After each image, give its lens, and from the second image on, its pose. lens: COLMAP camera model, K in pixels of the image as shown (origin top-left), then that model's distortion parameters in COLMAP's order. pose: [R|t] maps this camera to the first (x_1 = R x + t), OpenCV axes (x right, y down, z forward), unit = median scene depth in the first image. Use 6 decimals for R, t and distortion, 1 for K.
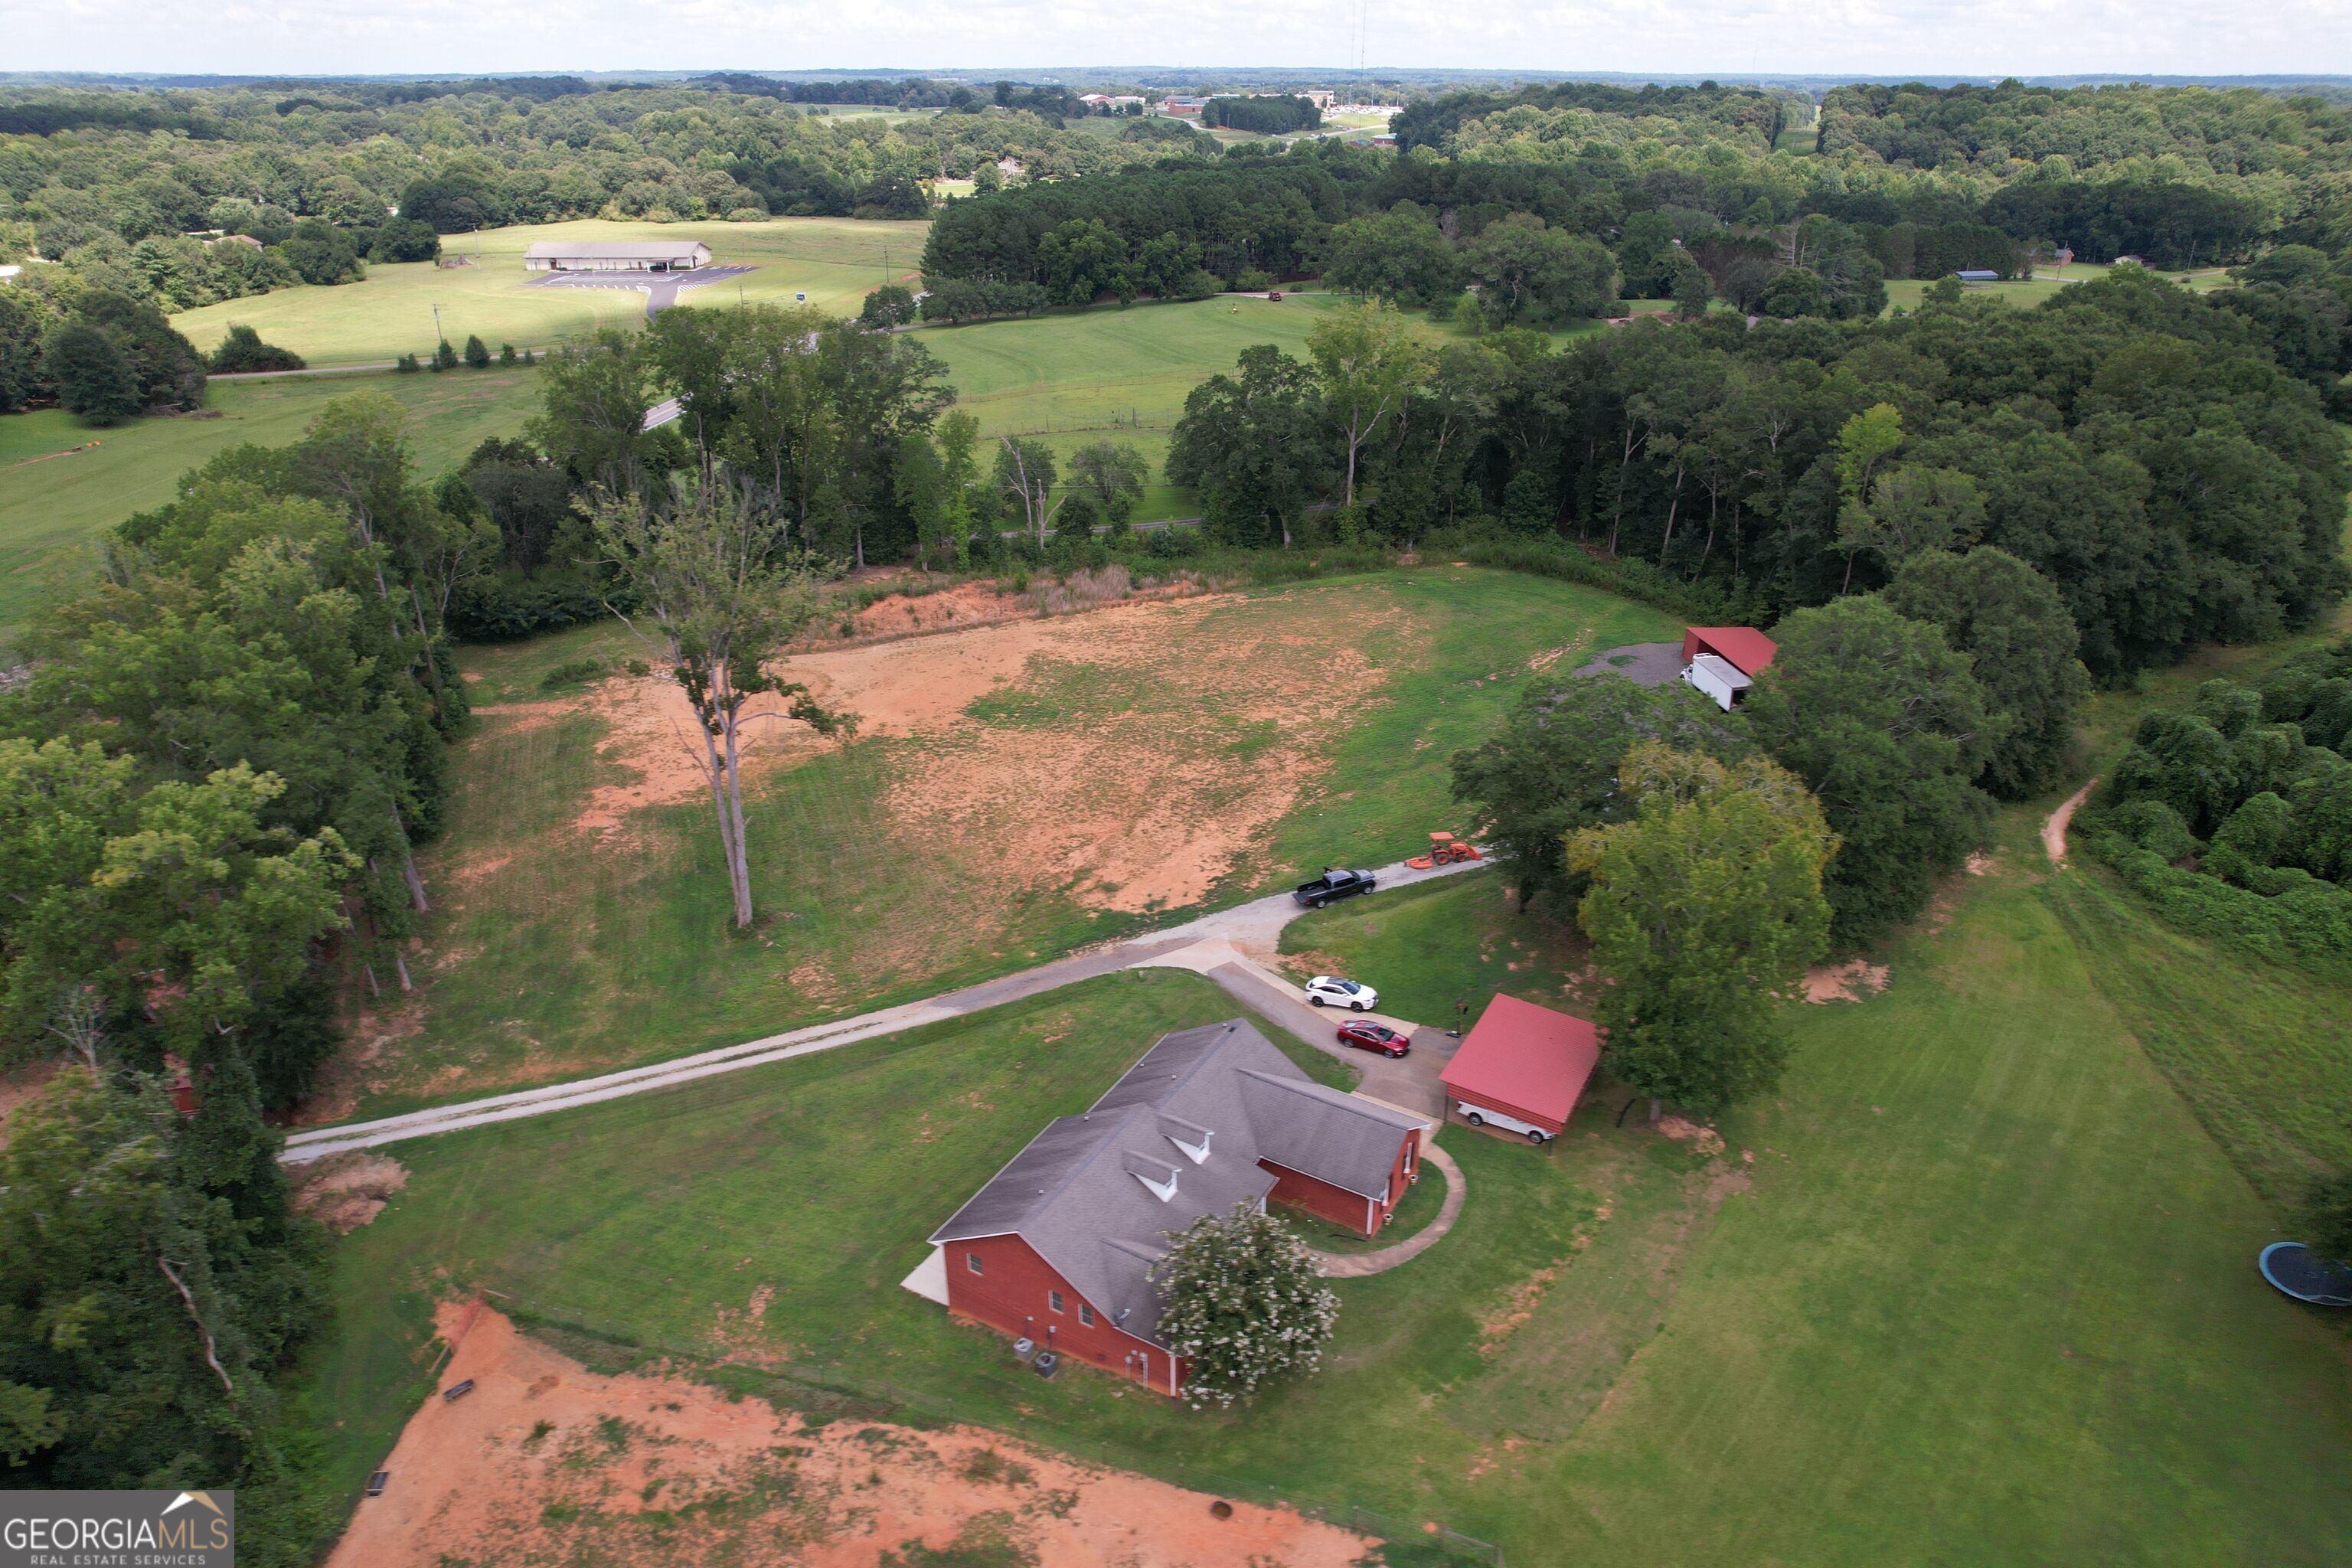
lens RADIAL K [[1495.7, 0, 1176.0], [0, 1495.7, 784.0], [0, 0, 1]] dist [-0.049282, 0.000264]
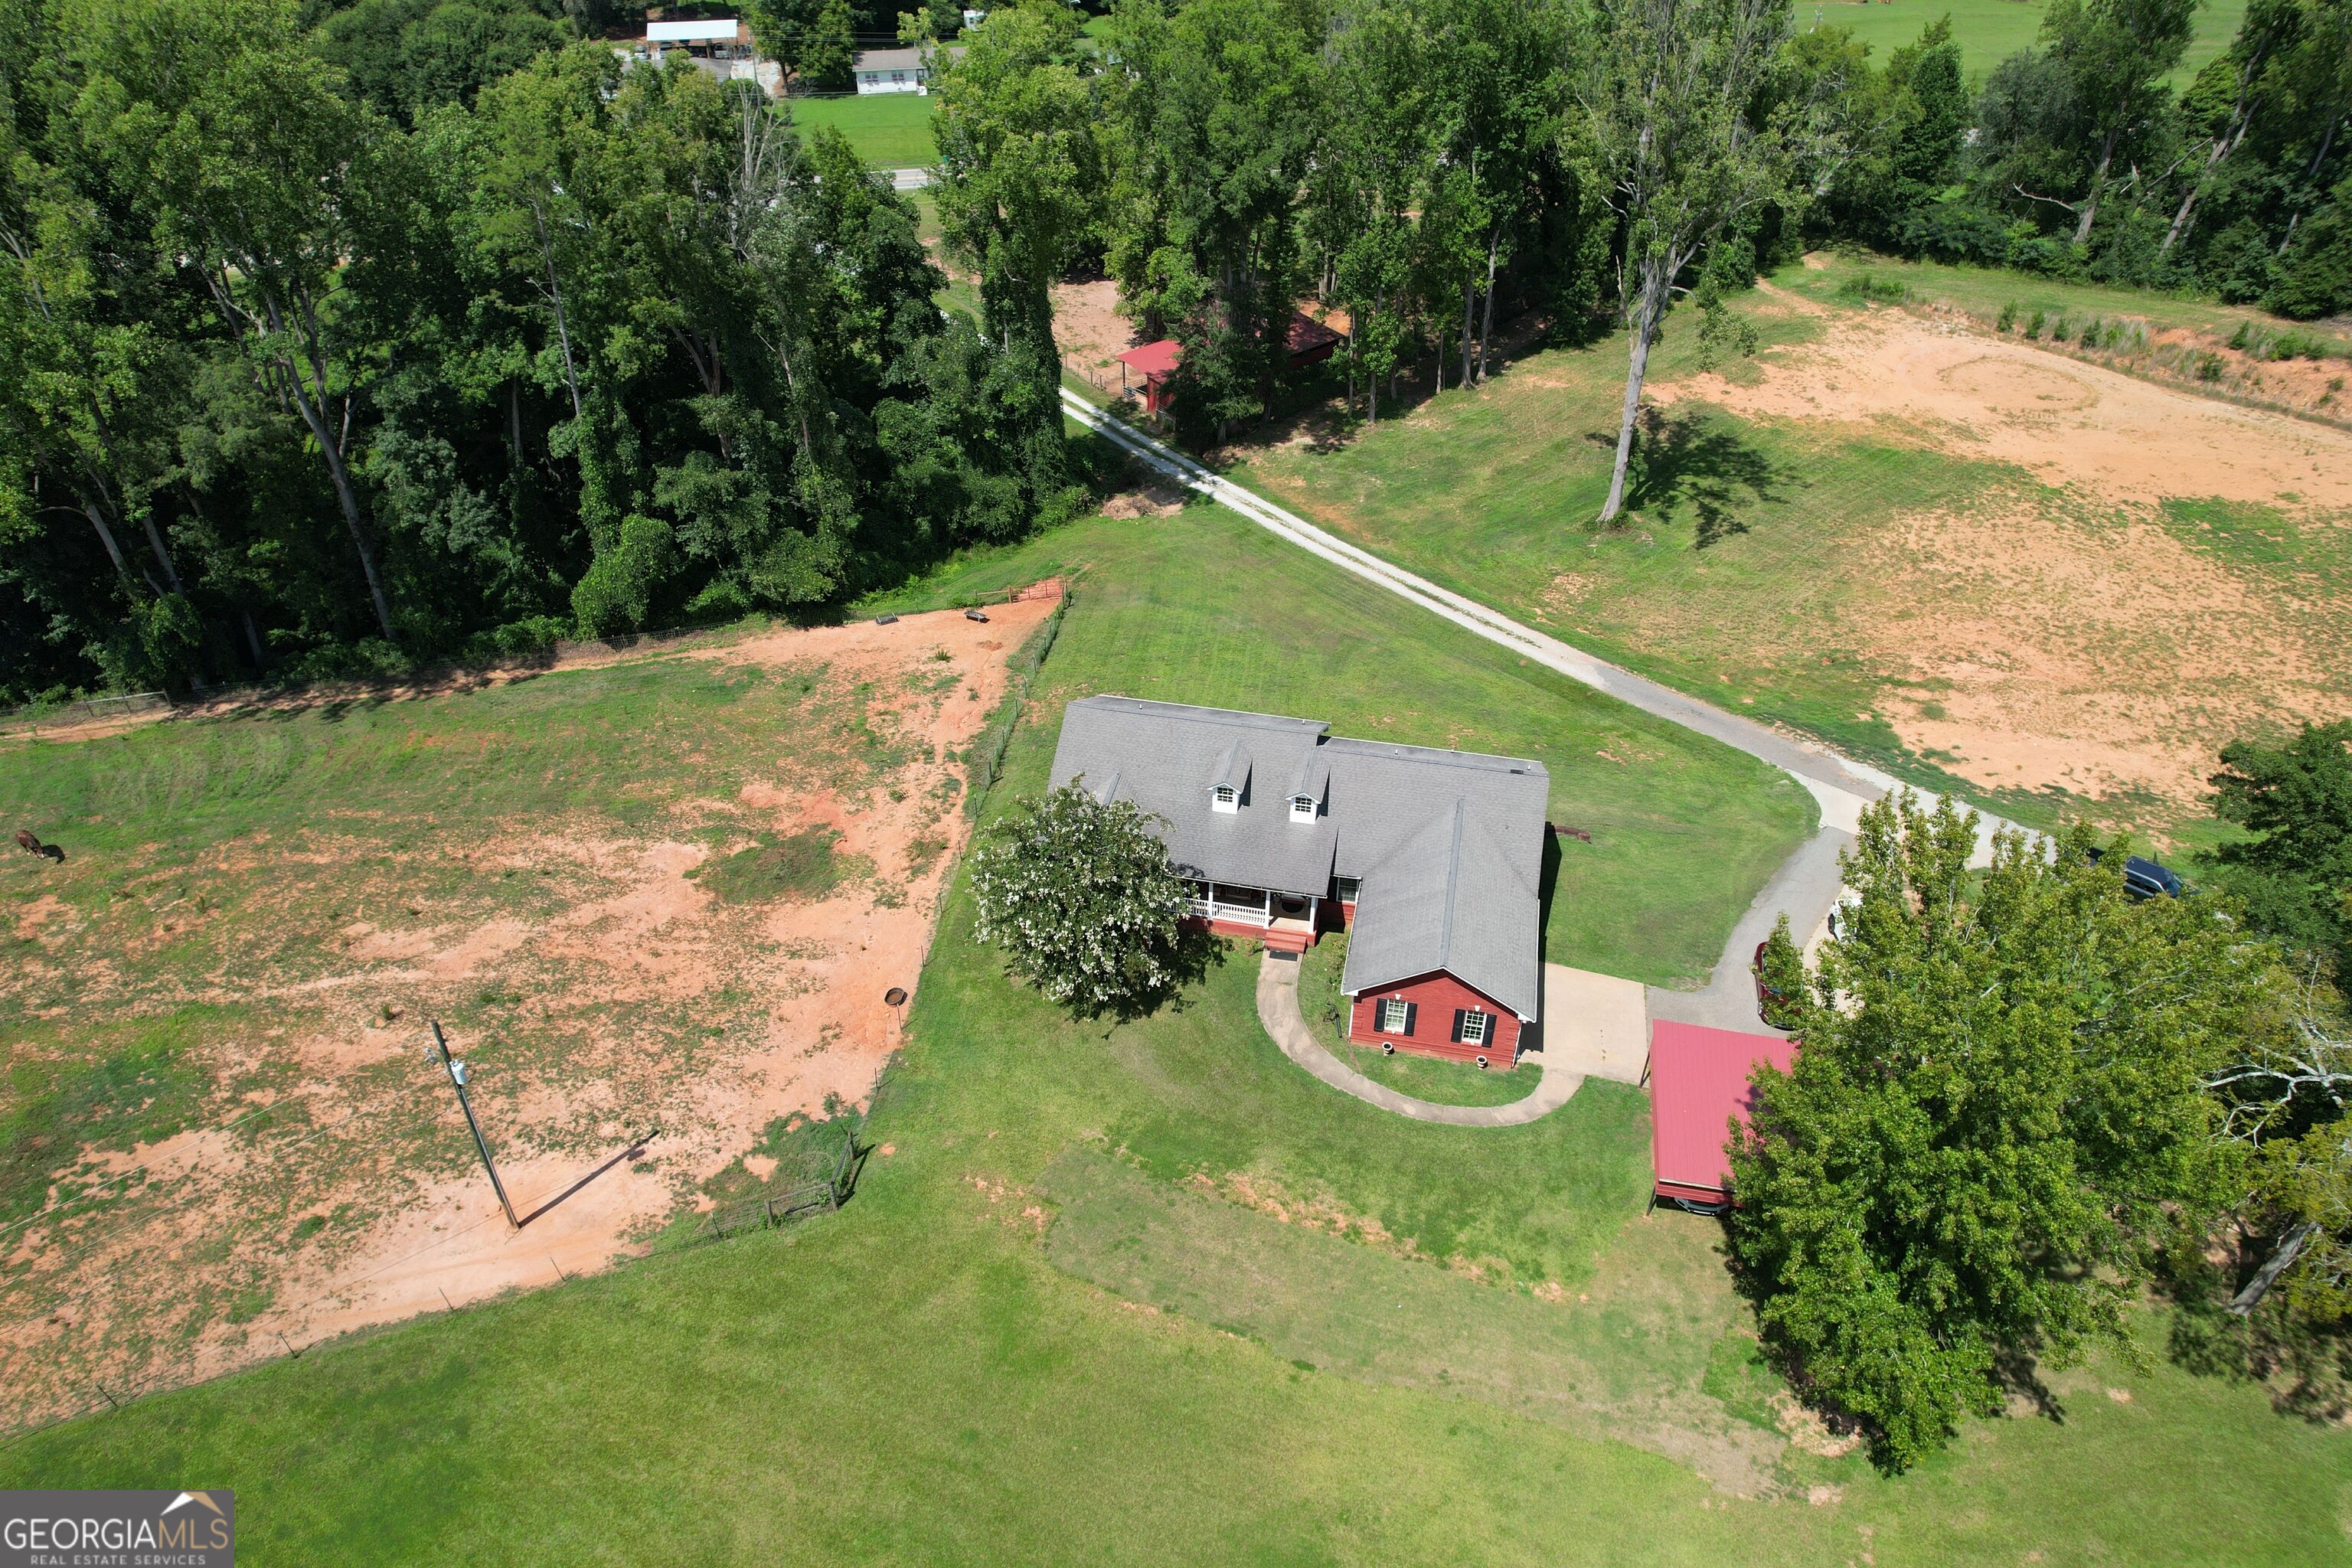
lens RADIAL K [[1501.4, 0, 1179.7], [0, 1501.4, 784.2], [0, 0, 1]] dist [-0.078832, 0.069875]
pose [[0.319257, 0.566793, -0.759487, 0.468503], [-0.410952, 0.804956, 0.427978, -0.067693], [0.853928, 0.175478, 0.489913, 0.415554]]
